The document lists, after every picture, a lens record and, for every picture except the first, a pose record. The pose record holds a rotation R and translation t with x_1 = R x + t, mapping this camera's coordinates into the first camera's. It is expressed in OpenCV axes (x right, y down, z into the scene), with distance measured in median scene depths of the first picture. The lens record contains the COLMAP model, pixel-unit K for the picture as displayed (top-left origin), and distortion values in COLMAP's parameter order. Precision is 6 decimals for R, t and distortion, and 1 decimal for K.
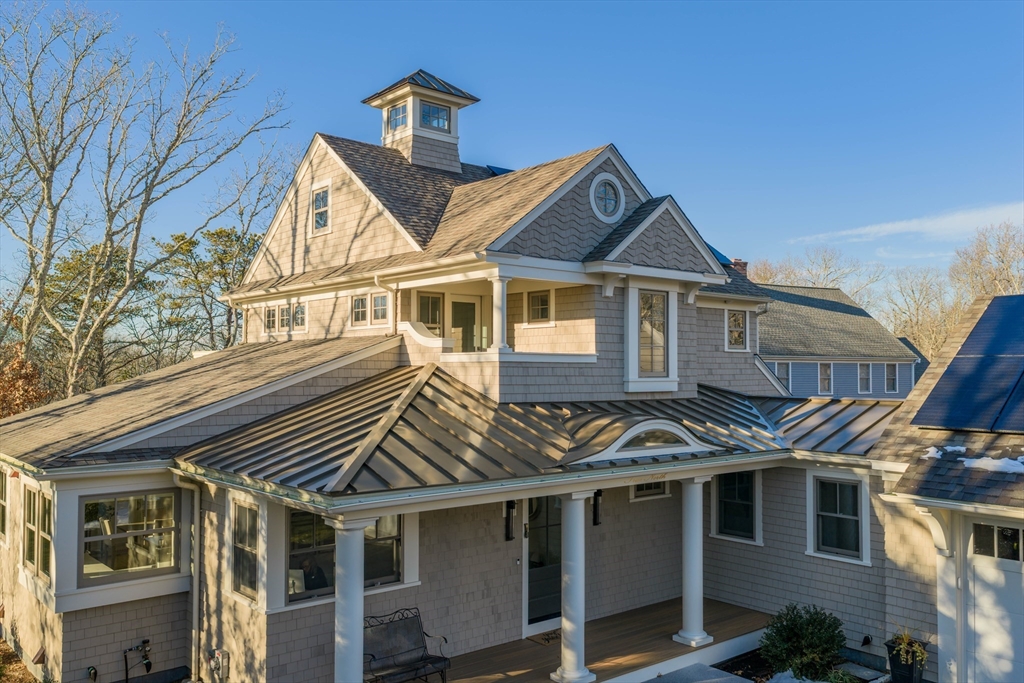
lens RADIAL K [[853.3, 0, 511.6], [0, 853.3, 342.1], [0, 0, 1]] dist [0.013866, 0.003479]
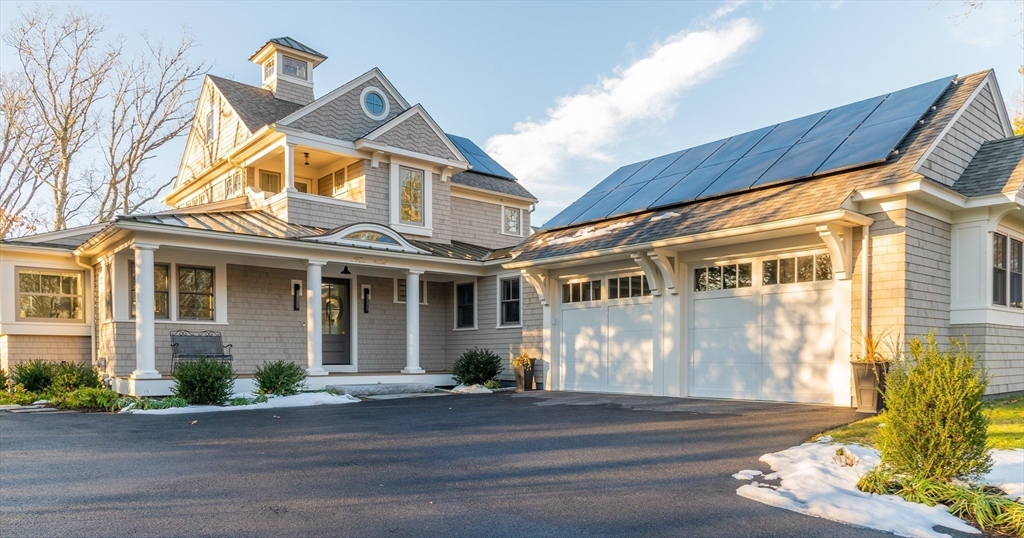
lens RADIAL K [[687.6, 0, 520.3], [0, 687.6, 370.7], [0, 0, 1]] dist [-0.005904, -0.002959]
pose [[0.999946, -0.002825, 0.010000, 0.358743], [0.002342, 0.998848, 0.047919, 0.253163], [-0.010124, -0.047893, 0.998801, -0.263654]]
